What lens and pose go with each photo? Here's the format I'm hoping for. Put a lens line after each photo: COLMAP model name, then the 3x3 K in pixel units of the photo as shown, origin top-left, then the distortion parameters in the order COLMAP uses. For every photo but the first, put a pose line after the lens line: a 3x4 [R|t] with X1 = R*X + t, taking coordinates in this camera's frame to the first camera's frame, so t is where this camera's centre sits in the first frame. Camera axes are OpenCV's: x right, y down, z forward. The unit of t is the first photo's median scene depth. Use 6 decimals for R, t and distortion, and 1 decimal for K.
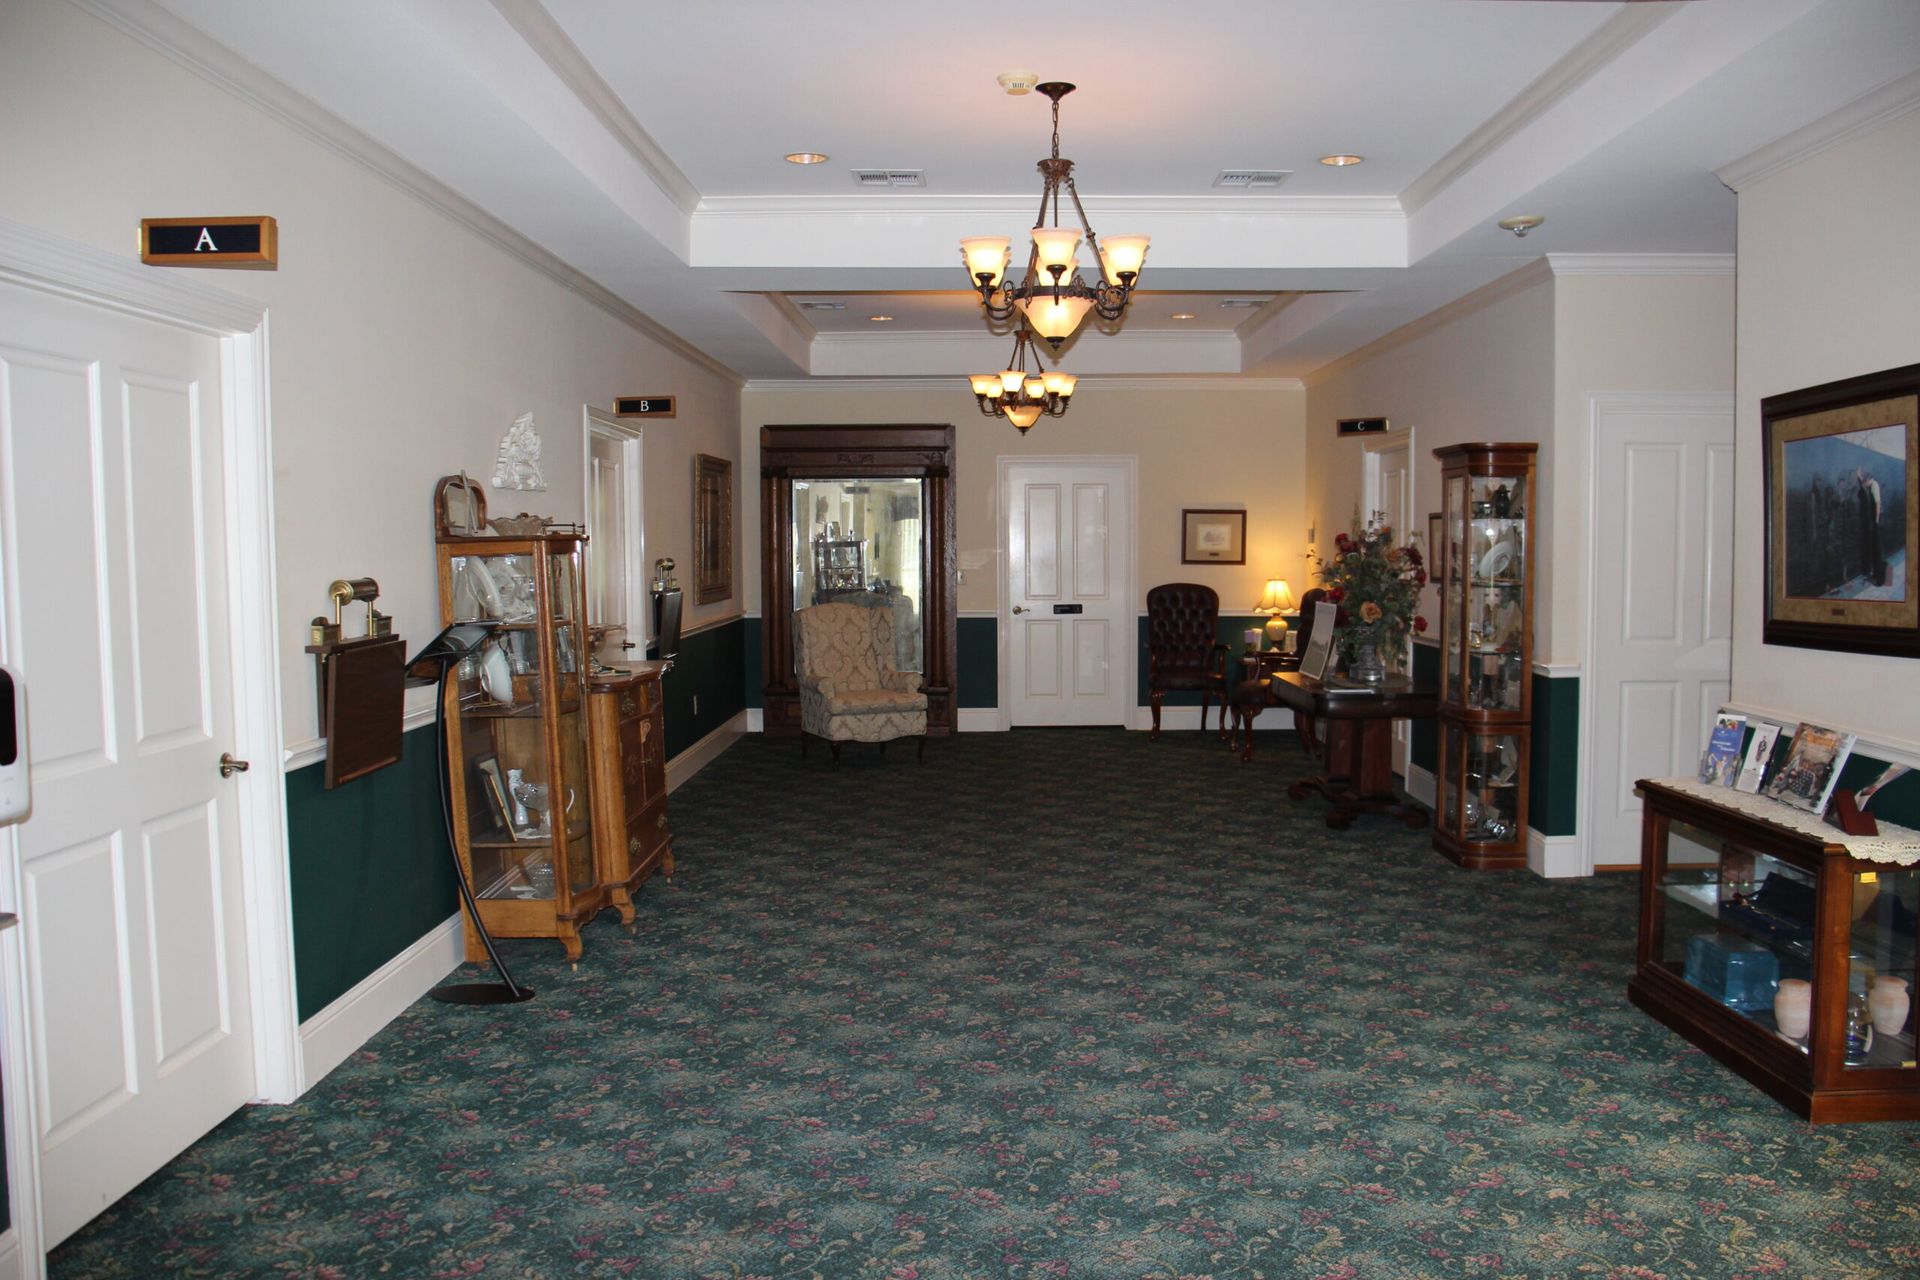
lens RADIAL K [[1611.1, 0, 960.0], [0, 1611.1, 640.0], [0, 0, 1]] dist [0.000082, 0.013545]
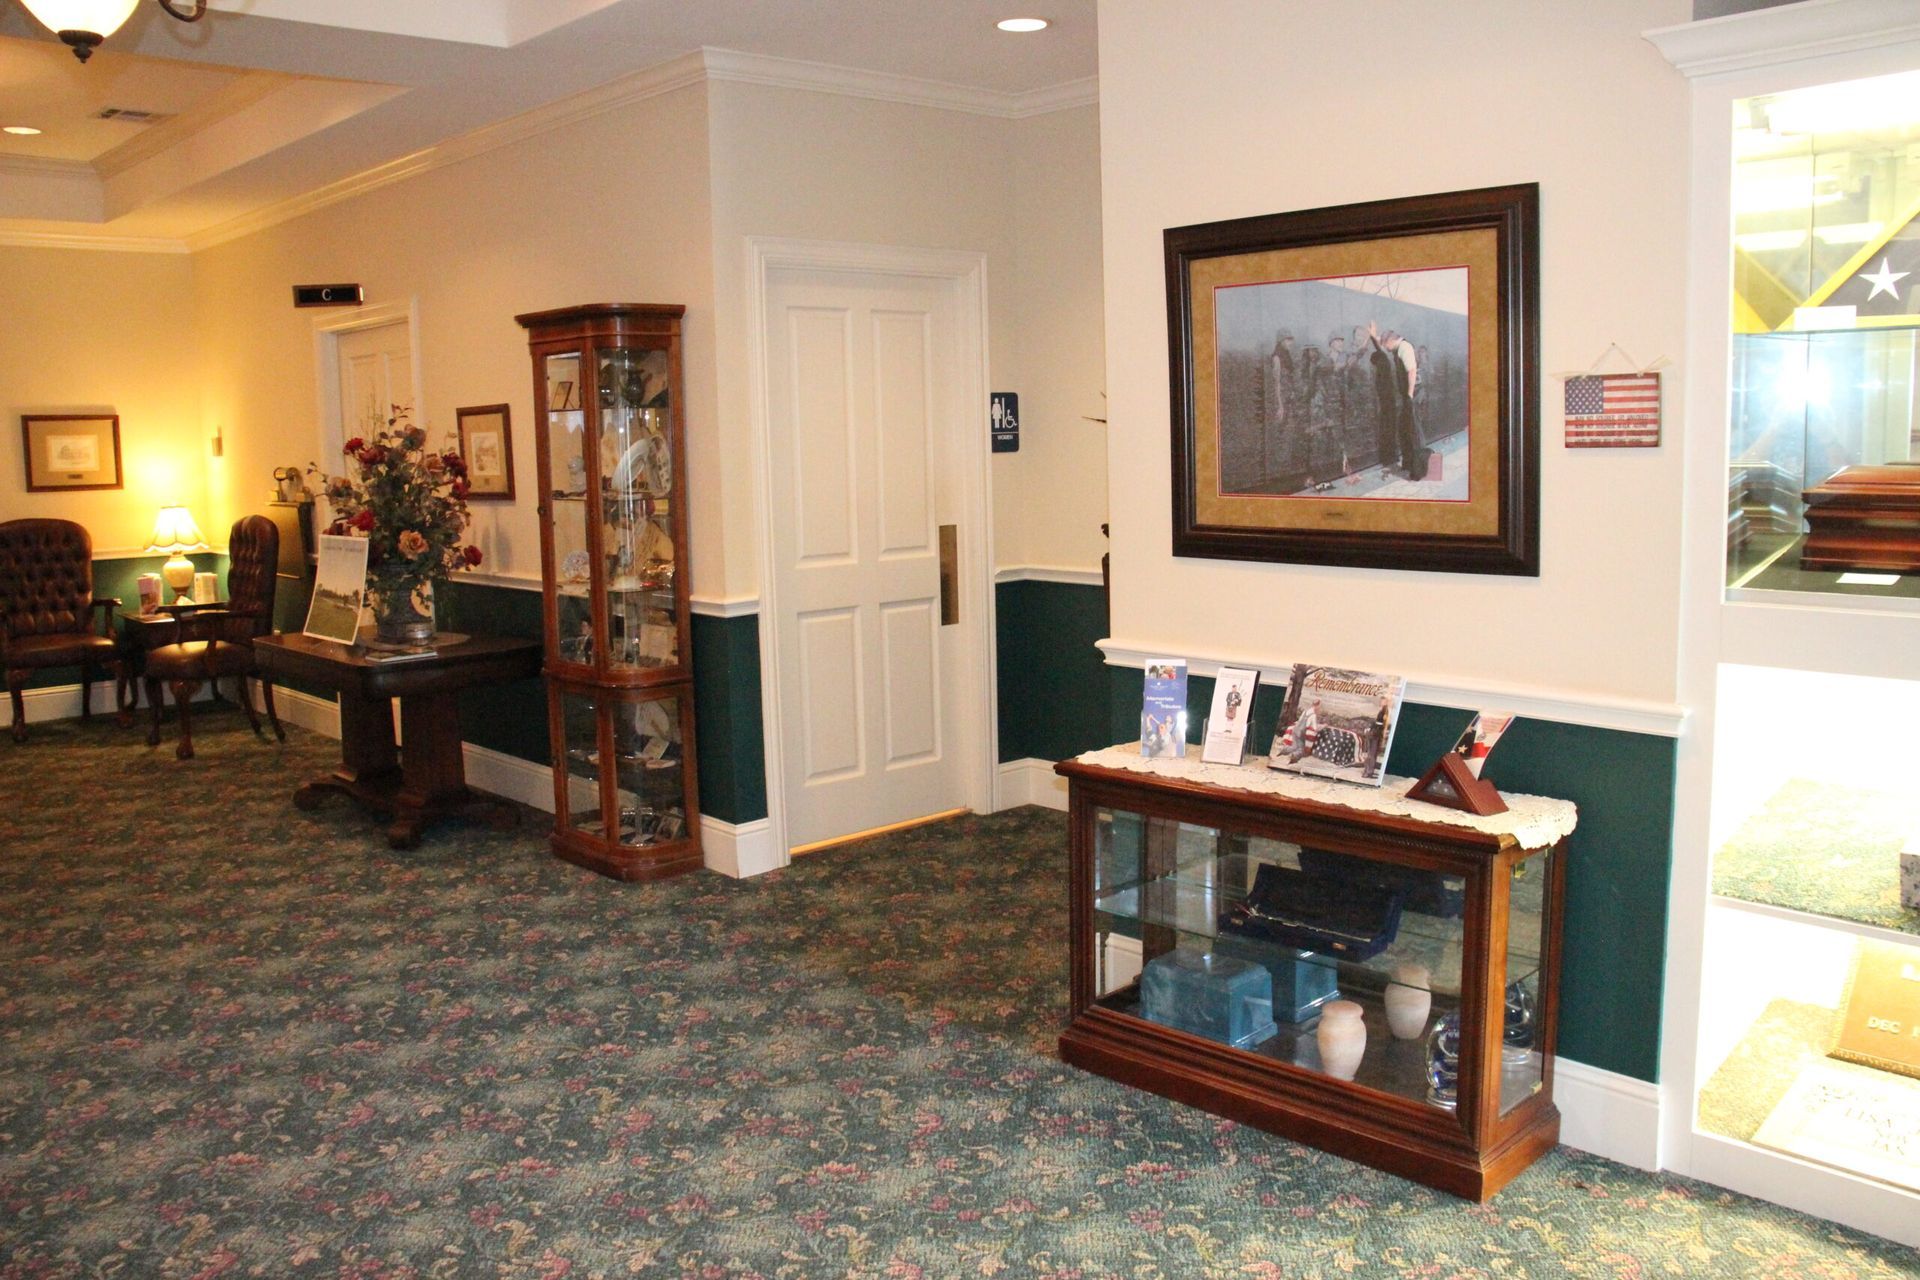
lens RADIAL K [[1618.5, 0, 957.4], [0, 1618.5, 651.3], [0, 0, 1]] dist [-0.200506, 0.231921]
pose [[0.727435, -0.113168, 0.676780, -0.076955], [0.067758, 0.993332, 0.093272, -0.027423], [-0.682823, -0.021992, 0.730253, 0.437518]]
